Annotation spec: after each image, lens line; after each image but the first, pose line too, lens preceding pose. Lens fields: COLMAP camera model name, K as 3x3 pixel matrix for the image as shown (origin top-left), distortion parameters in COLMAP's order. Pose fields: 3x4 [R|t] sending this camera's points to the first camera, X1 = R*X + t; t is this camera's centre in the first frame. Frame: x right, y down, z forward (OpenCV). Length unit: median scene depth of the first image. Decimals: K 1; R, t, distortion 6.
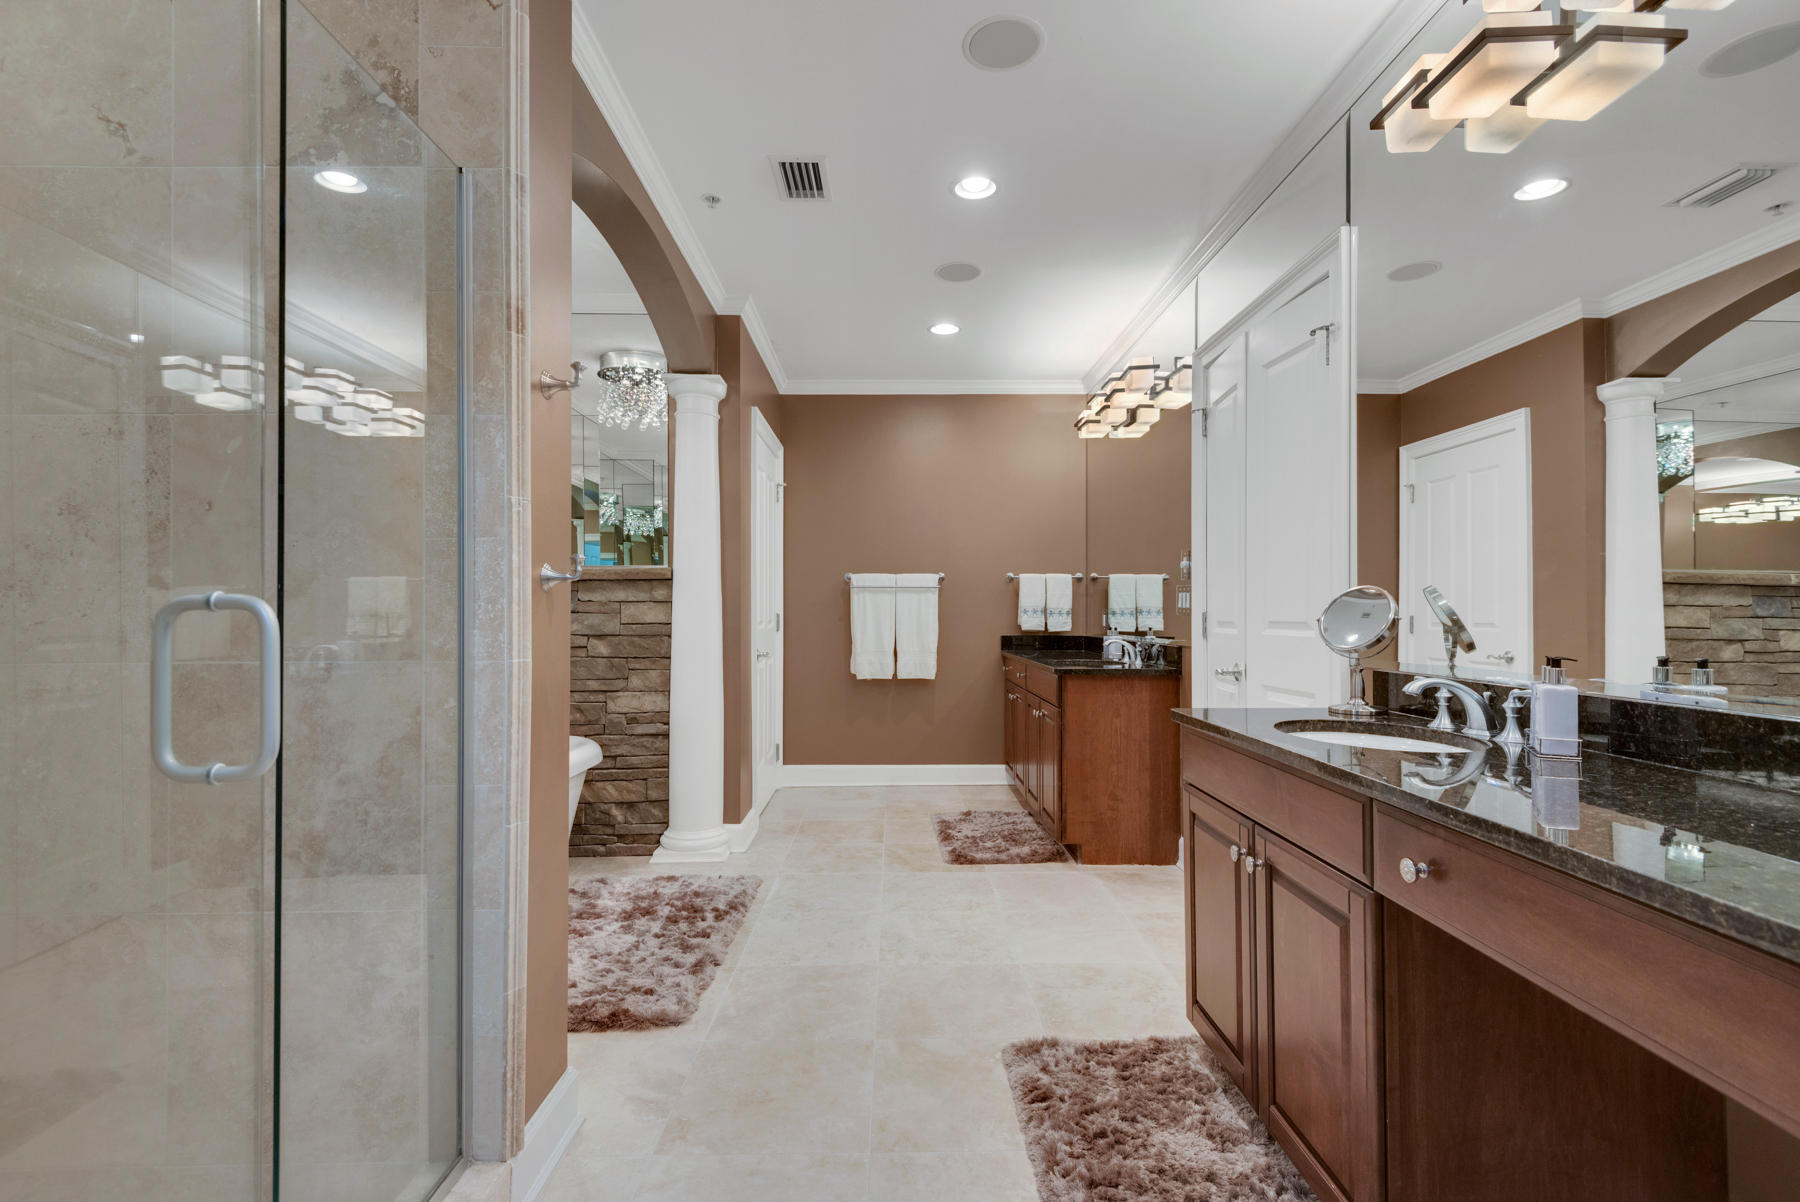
lens RADIAL K [[819.5, 0, 902.5], [0, 819.5, 600.5], [0, 0, 1]] dist [0.013244, -0.003036]
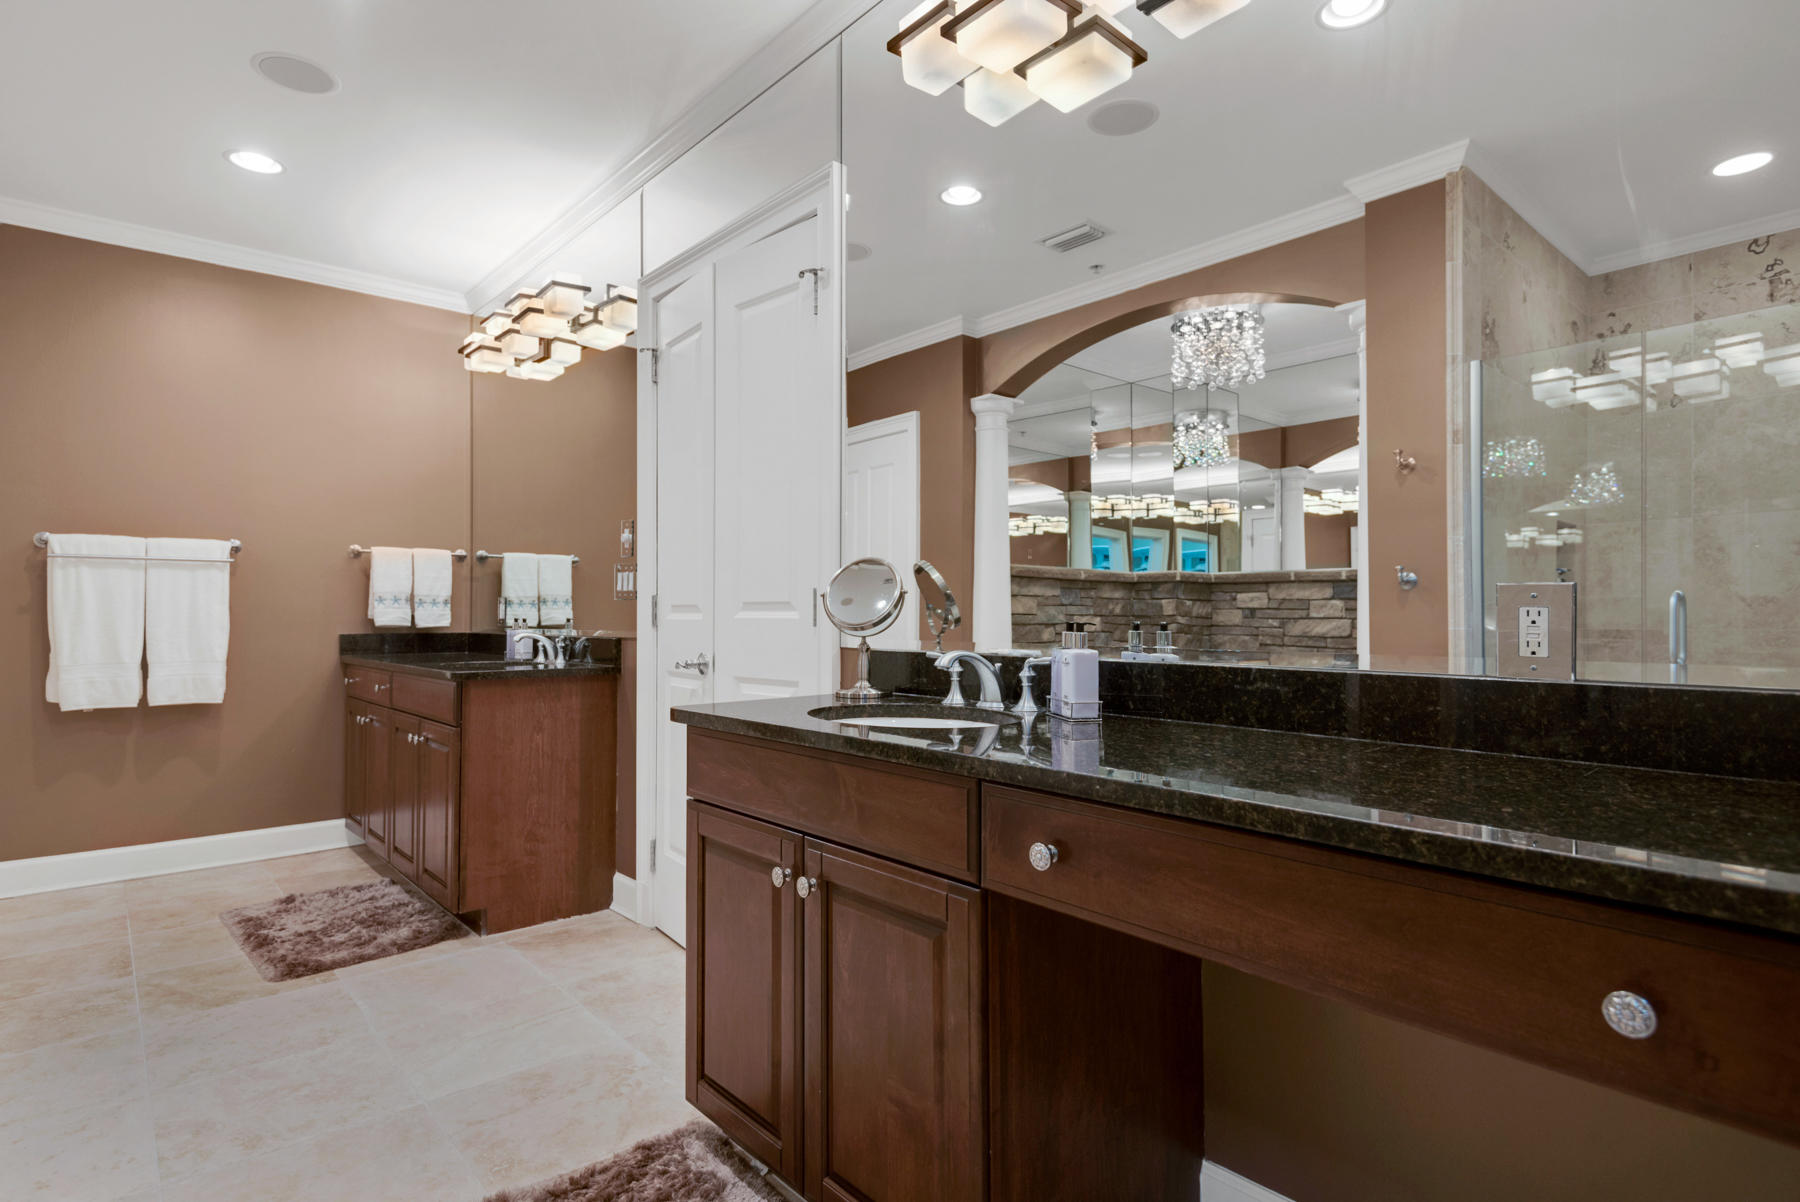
lens RADIAL K [[936.3, 0, 911.9], [0, 936.3, 598.7], [0, 0, 1]] dist [0.032030, -0.012110]
pose [[0.764291, 0.005318, 0.644850, -0.041899], [-0.005335, 0.999984, -0.001923, 0.017371], [-0.644850, -0.001970, 0.764307, 0.101907]]
